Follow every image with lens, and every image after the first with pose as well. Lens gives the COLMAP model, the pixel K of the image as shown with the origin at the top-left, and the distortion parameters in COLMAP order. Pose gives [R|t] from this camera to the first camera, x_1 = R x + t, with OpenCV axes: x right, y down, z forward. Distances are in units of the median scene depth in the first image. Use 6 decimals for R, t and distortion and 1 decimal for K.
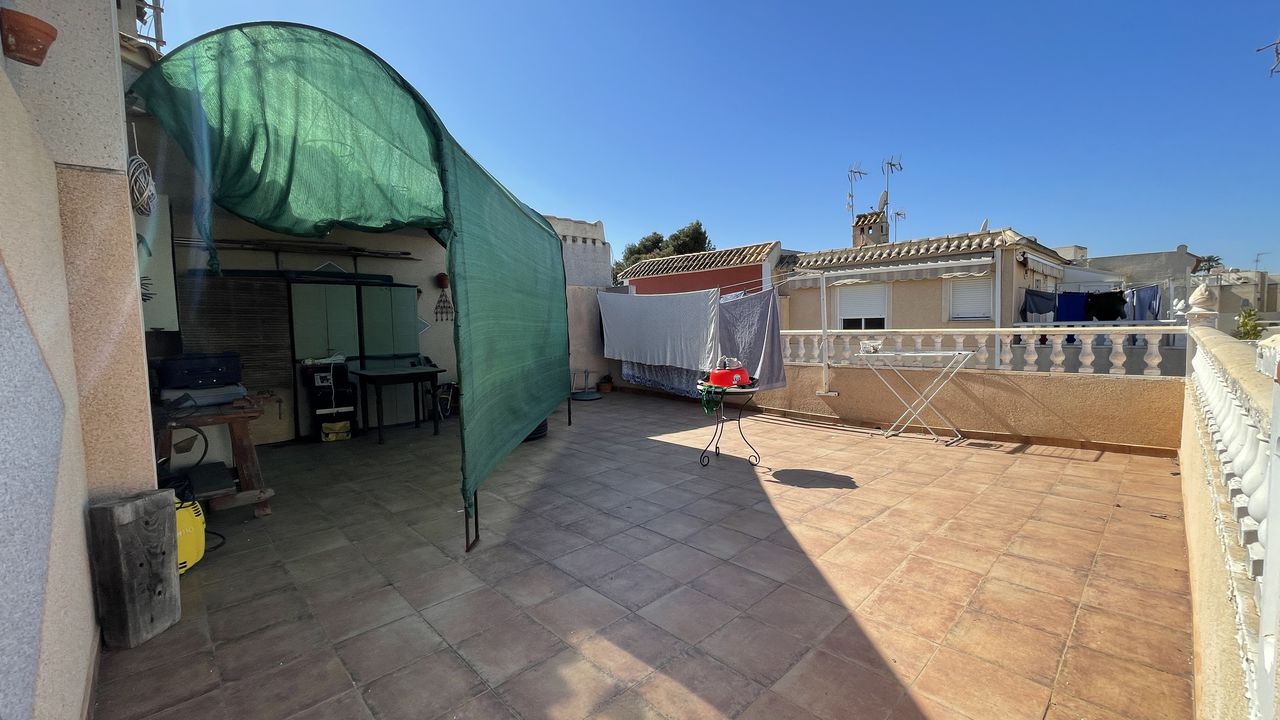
lens RADIAL K [[512.8, 0, 641.2], [0, 512.8, 358.6], [0, 0, 1]] dist [0.003000, -0.000776]
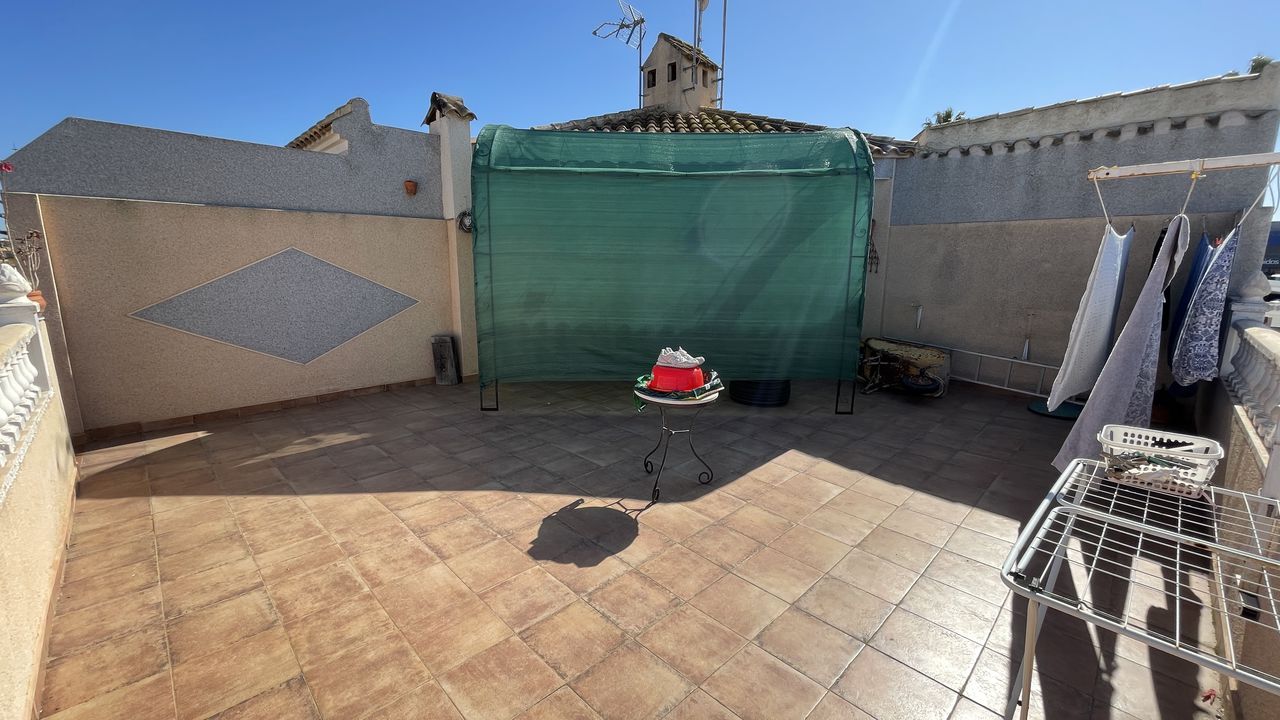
lens RADIAL K [[512.8, 0, 640.0], [0, 512.8, 356.0], [0, 0, 1]] dist [0.003000, -0.000776]
pose [[0.017204, 0.204555, -0.978704, 1.382532], [-0.074804, 0.976369, 0.202752, -0.216918], [0.997050, 0.069722, 0.032099, 1.463032]]
